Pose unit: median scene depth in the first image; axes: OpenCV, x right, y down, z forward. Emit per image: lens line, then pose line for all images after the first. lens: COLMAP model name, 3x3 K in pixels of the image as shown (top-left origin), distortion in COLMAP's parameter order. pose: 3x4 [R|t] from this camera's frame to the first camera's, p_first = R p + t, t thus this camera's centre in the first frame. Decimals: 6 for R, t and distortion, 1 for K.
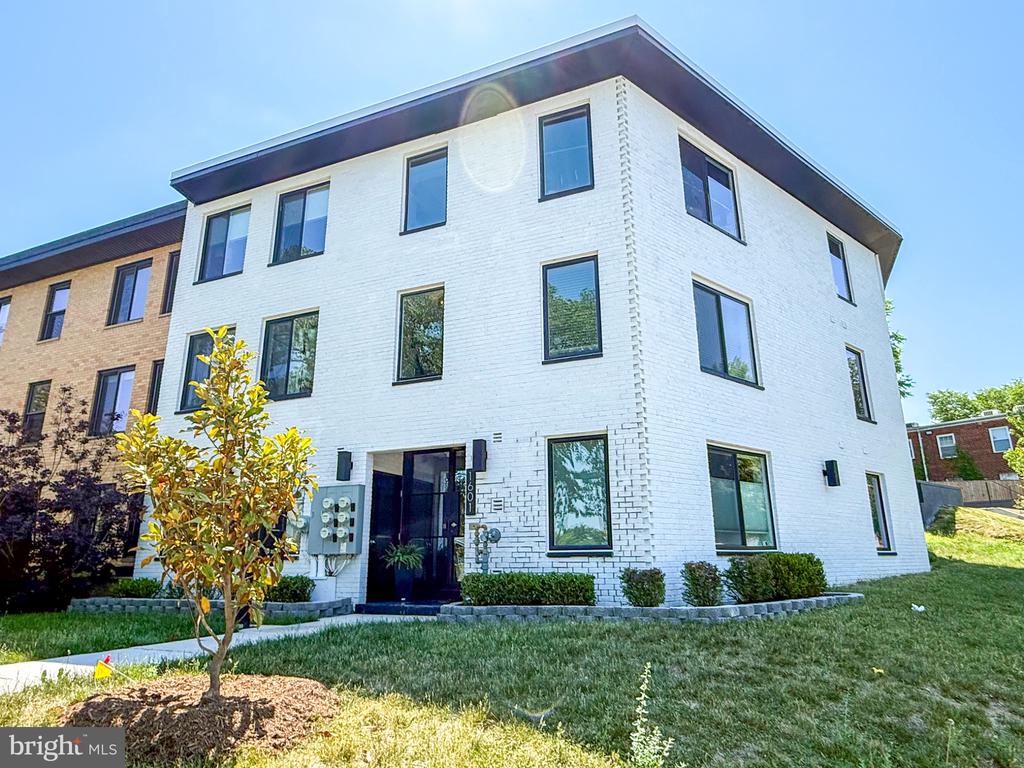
lens RADIAL K [[622.4, 0, 512.0], [0, 622.4, 384.0], [0, 0, 1]] dist [-0.001405, -0.000178]
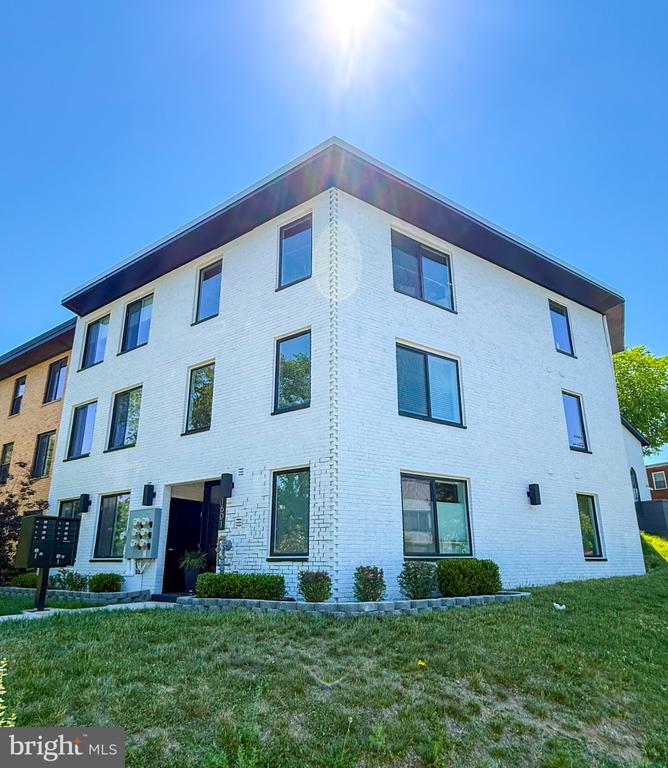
lens RADIAL K [[442.2, 0, 333.6], [0, 442.2, 444.6], [0, 0, 1]] dist [0.000326, 0.000089]
pose [[0.987162, -0.034849, -0.155873, 0.297437], [0.037725, 0.999167, 0.015529, 0.019207], [0.155202, -0.021210, 0.987655, 0.090093]]
